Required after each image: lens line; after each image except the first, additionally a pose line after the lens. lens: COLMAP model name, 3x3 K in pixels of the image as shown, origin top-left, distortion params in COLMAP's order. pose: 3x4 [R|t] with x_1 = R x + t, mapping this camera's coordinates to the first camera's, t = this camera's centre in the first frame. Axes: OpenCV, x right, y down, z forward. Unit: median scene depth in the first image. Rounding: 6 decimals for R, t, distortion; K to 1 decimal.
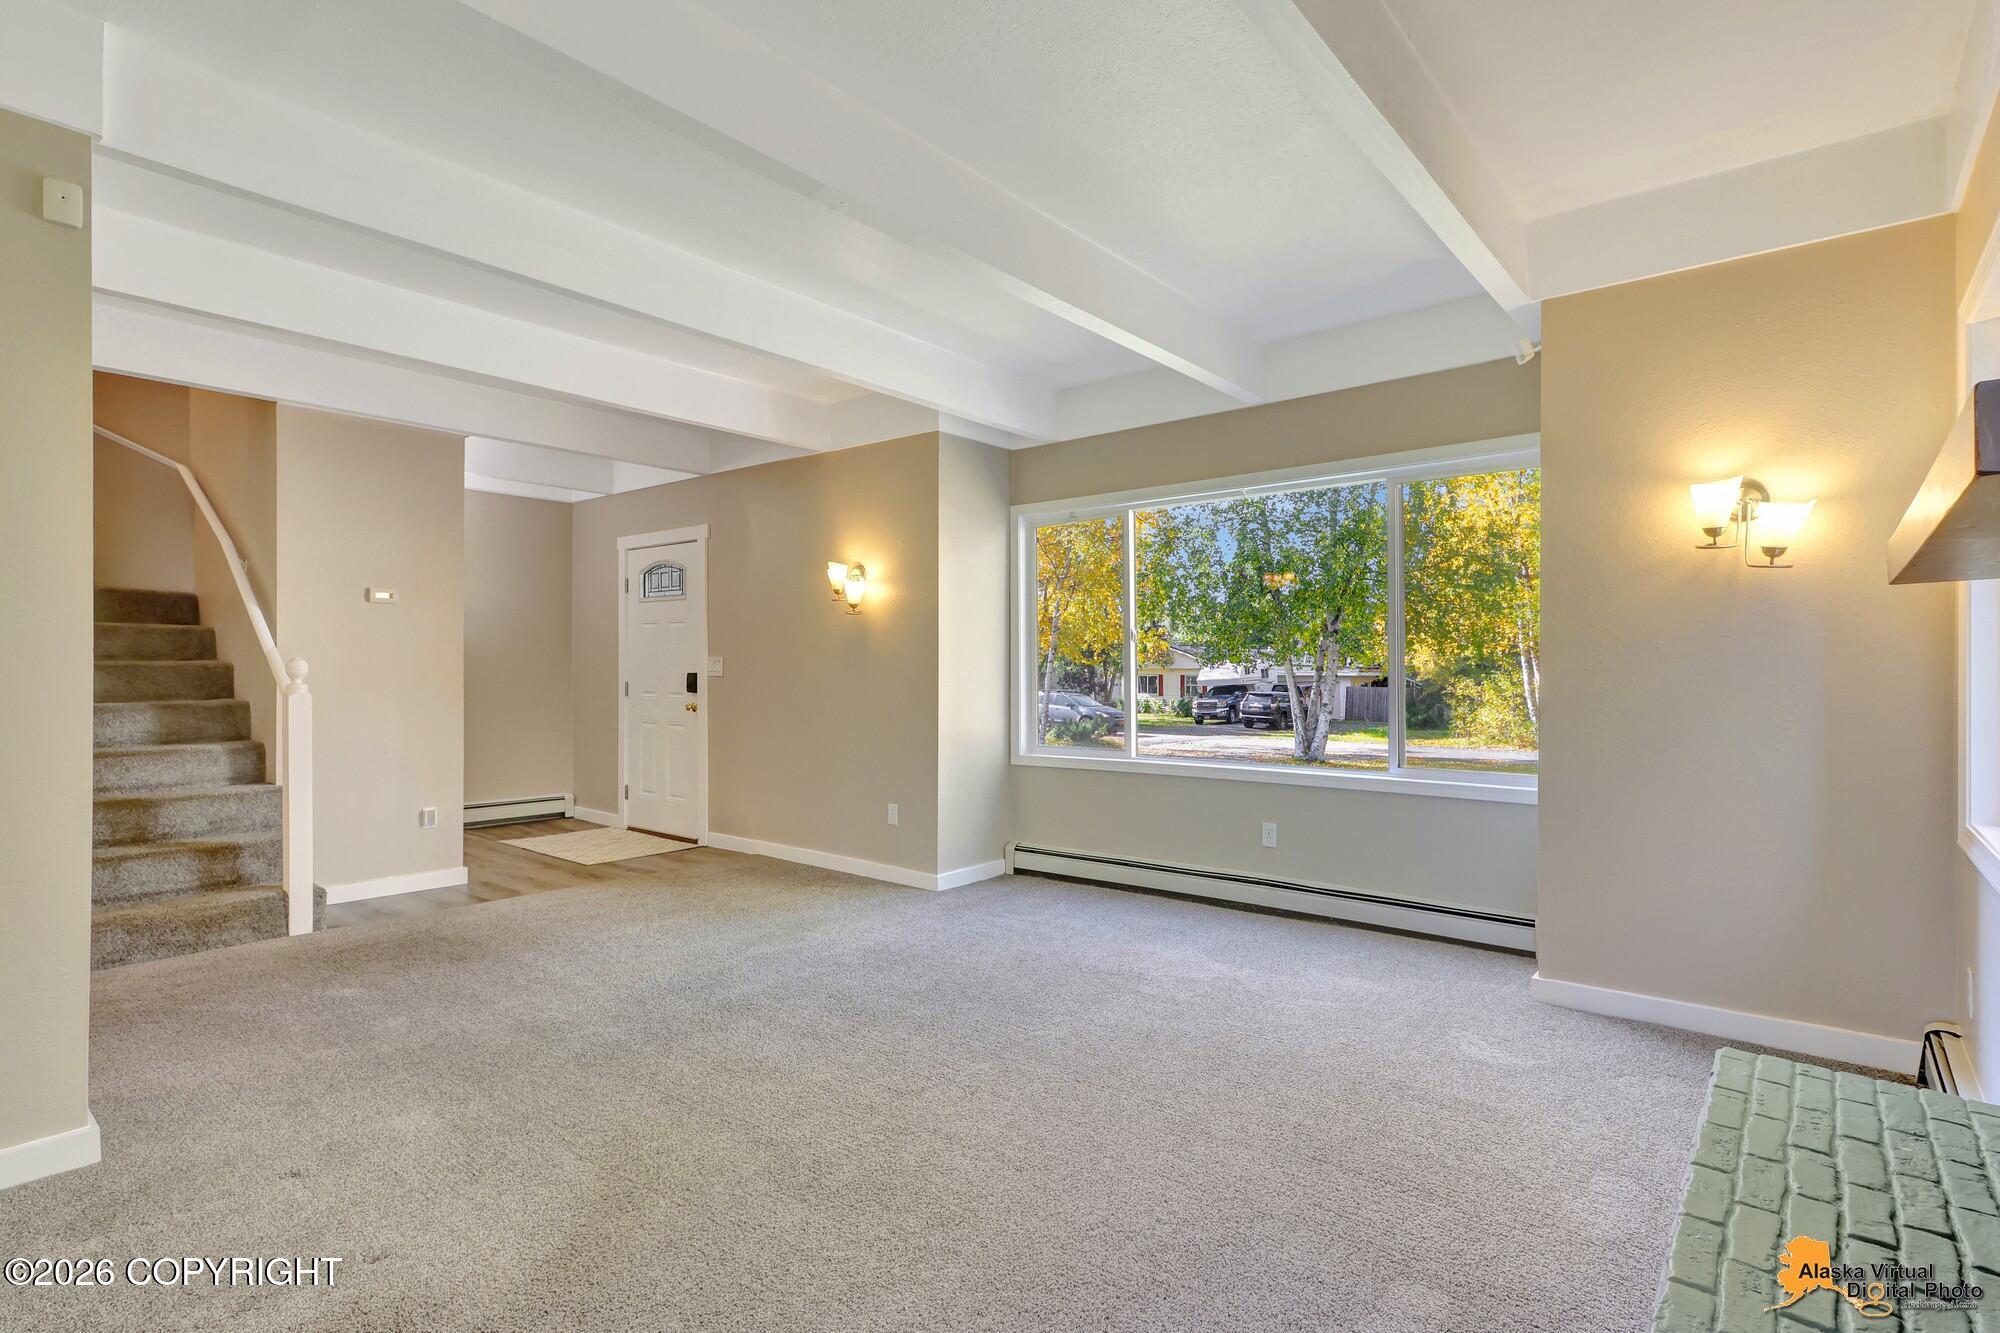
lens RADIAL K [[972.3, 0, 1000.0], [0, 972.3, 666.5], [0, 0, 1]] dist [0.000635, -0.000115]
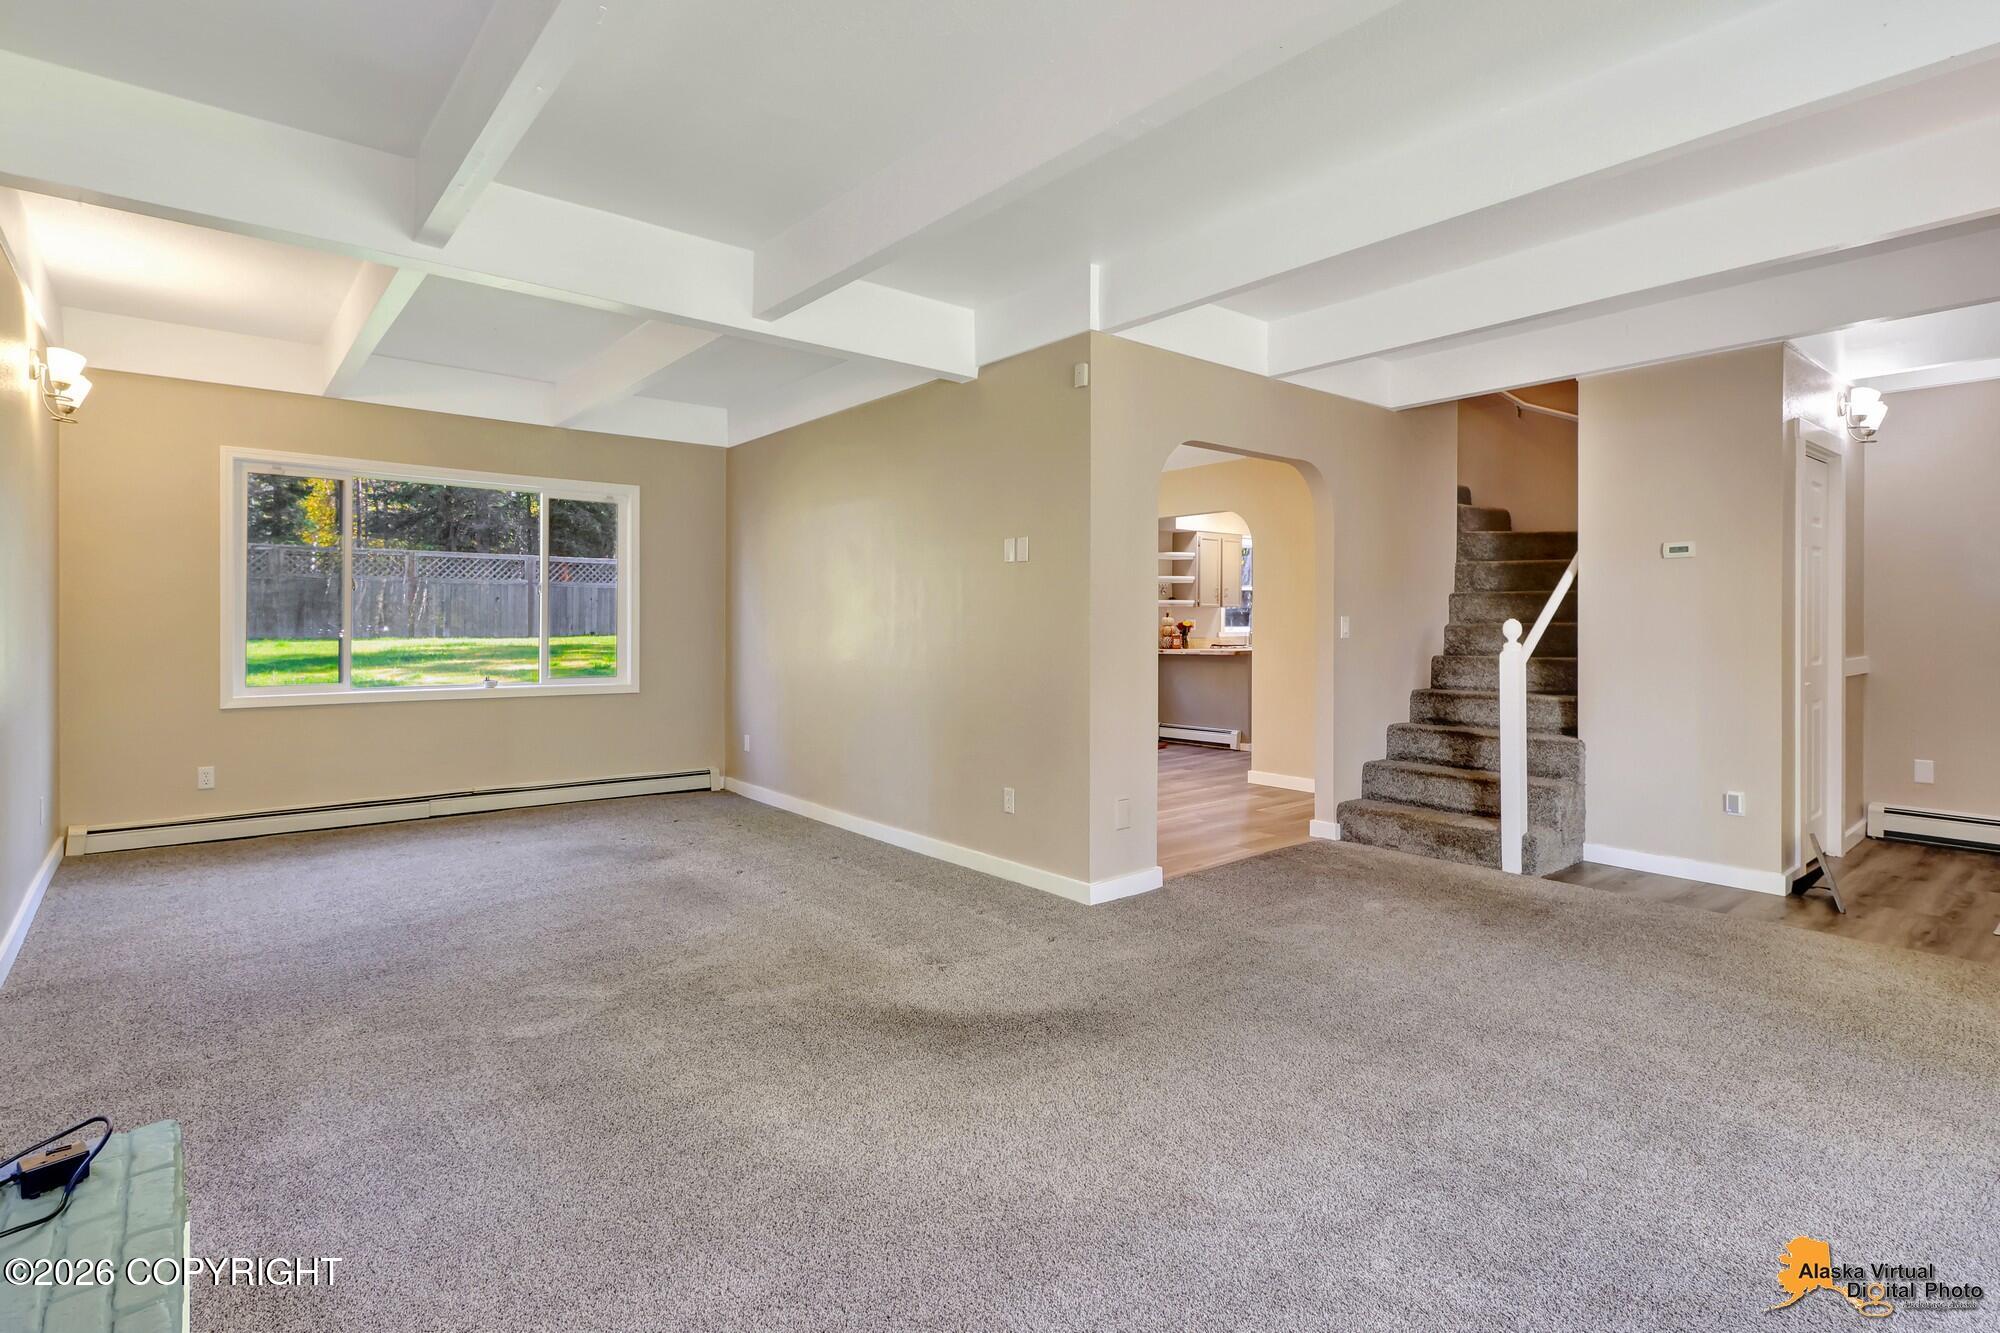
lens RADIAL K [[972.3, 0, 1000.0], [0, 972.3, 666.5], [0, 0, 1]] dist [0.000635, -0.000115]
pose [[-0.182436, 0.046559, -0.982115, 0.560014], [-0.000663, 0.998872, 0.047477, -0.011640], [0.983218, 0.009312, -0.182199, 0.762218]]
